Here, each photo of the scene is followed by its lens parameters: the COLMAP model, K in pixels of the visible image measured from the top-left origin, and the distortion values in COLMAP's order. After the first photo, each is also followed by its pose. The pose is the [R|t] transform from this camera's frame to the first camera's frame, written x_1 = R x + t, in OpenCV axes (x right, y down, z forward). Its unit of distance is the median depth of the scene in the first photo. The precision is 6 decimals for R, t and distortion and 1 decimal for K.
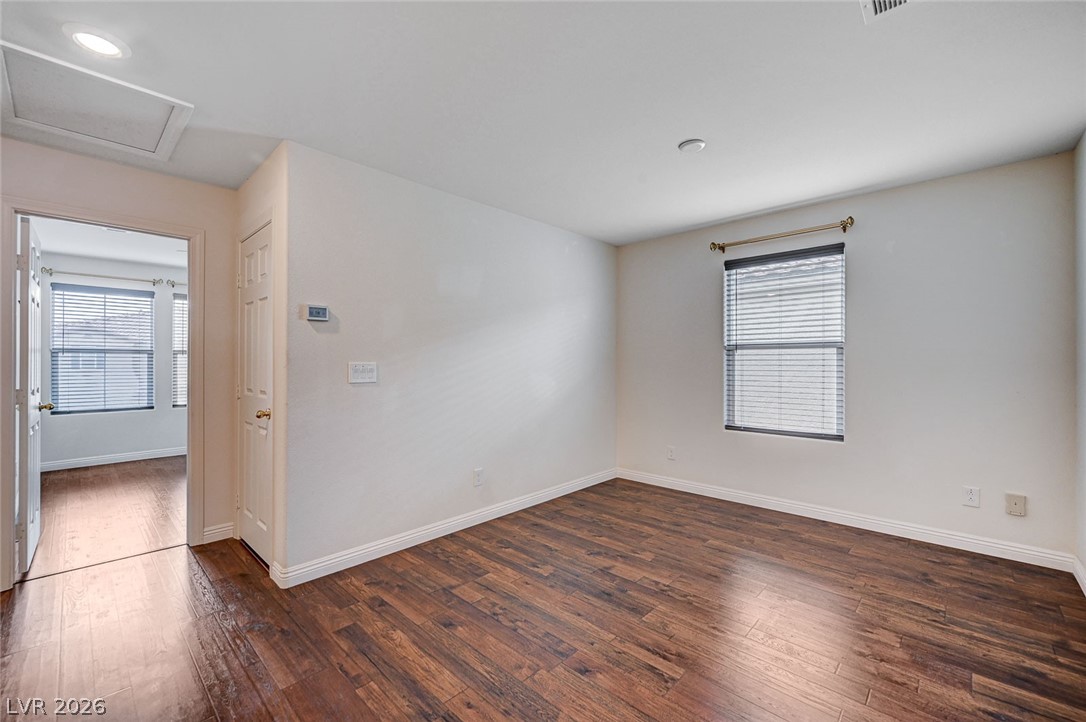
lens RADIAL K [[446.7, 0, 544.6], [0, 446.7, 360.5], [0, 0, 1]] dist [-0.003741, -0.000418]
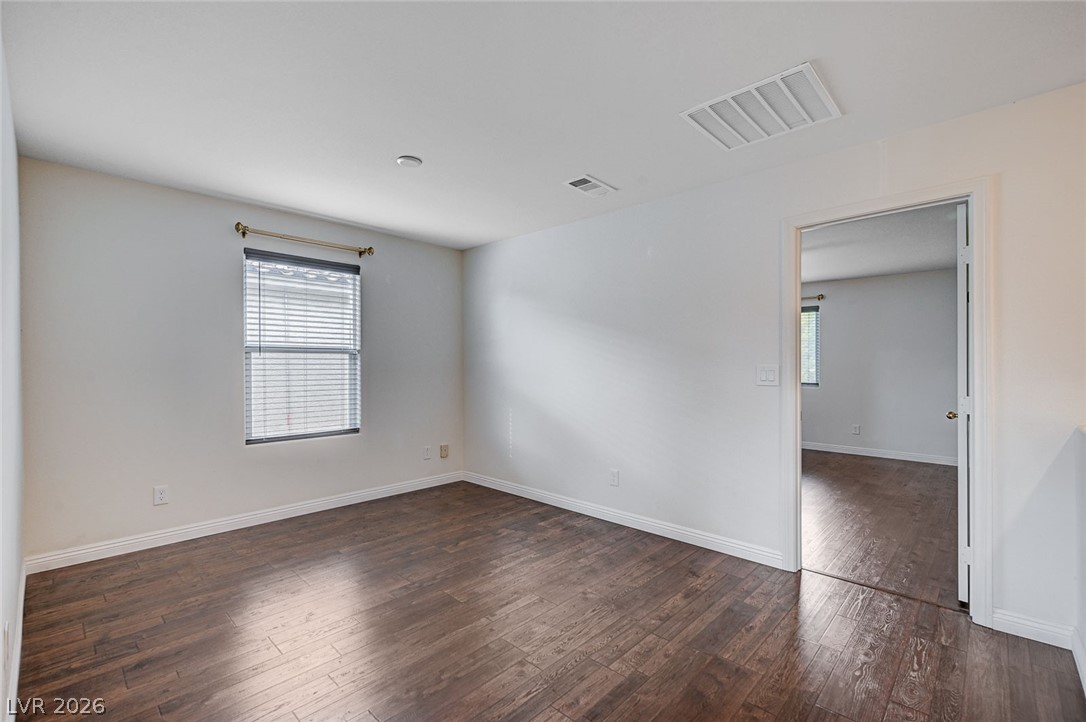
lens RADIAL K [[470.8, 0, 546.3], [0, 470.8, 366.7], [0, 0, 1]] dist [-0.000317, -0.000080]
pose [[-0.001465, -0.002644, 0.999995, -0.656646], [-0.005744, 0.999980, 0.002636, -0.001578], [-0.999982, -0.005740, -0.001480, 0.560508]]
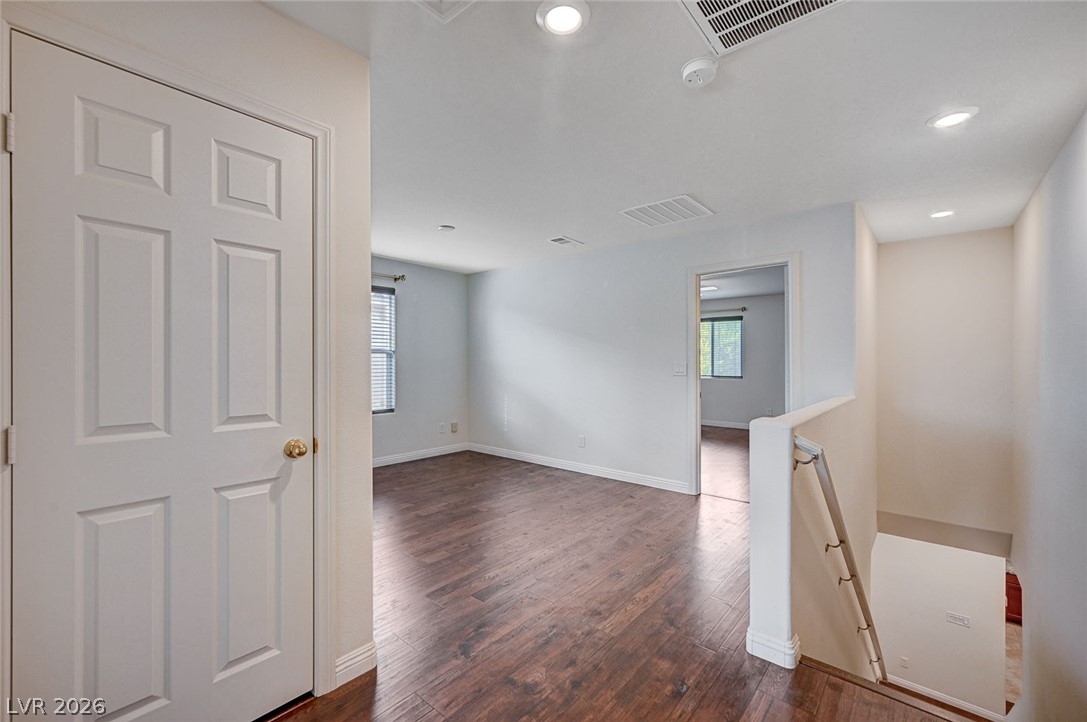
lens RADIAL K [[447.1, 0, 545.1], [0, 447.1, 360.5], [0, 0, 1]] dist [-0.003741, -0.000418]
pose [[-0.050893, 0.003601, 0.998698, -1.078733], [-0.006369, 0.999972, -0.003930, -0.002094], [-0.998684, -0.006561, -0.050869, 0.601427]]
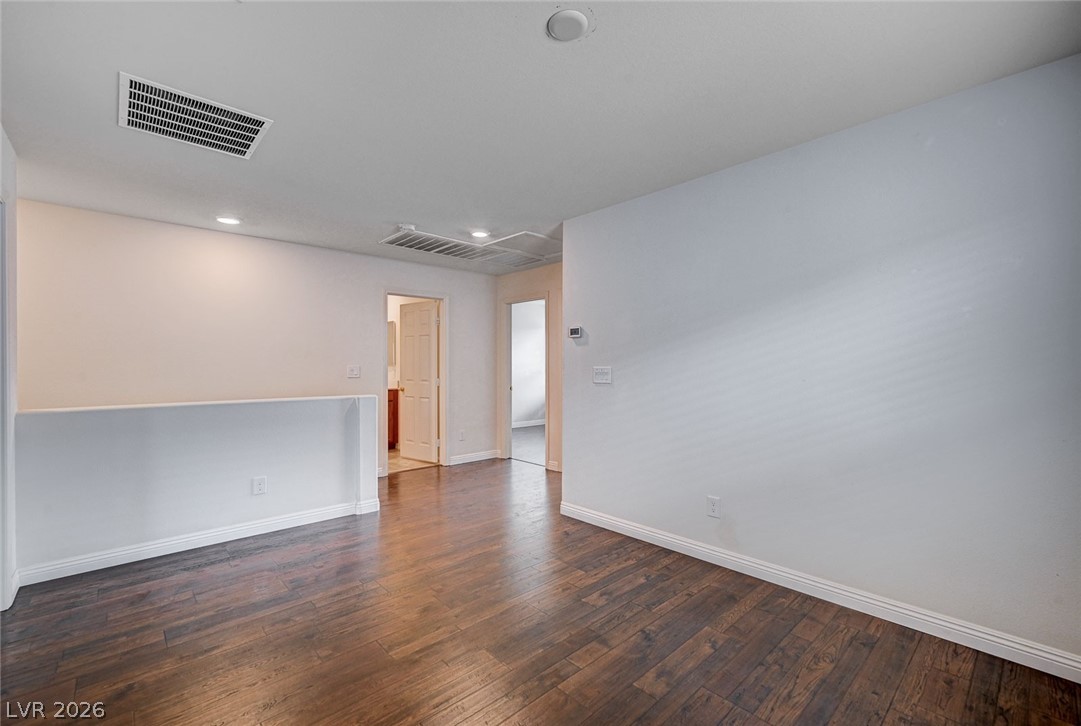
lens RADIAL K [[466.3, 0, 540.5], [0, 466.3, 363.0], [0, 0, 1]] dist [0.001367, 0.000122]
pose [[-0.072104, -0.001438, -0.997396, 0.819630], [0.006817, 0.999975, -0.001935, -0.004778], [0.997374, -0.006939, -0.072092, 0.834846]]
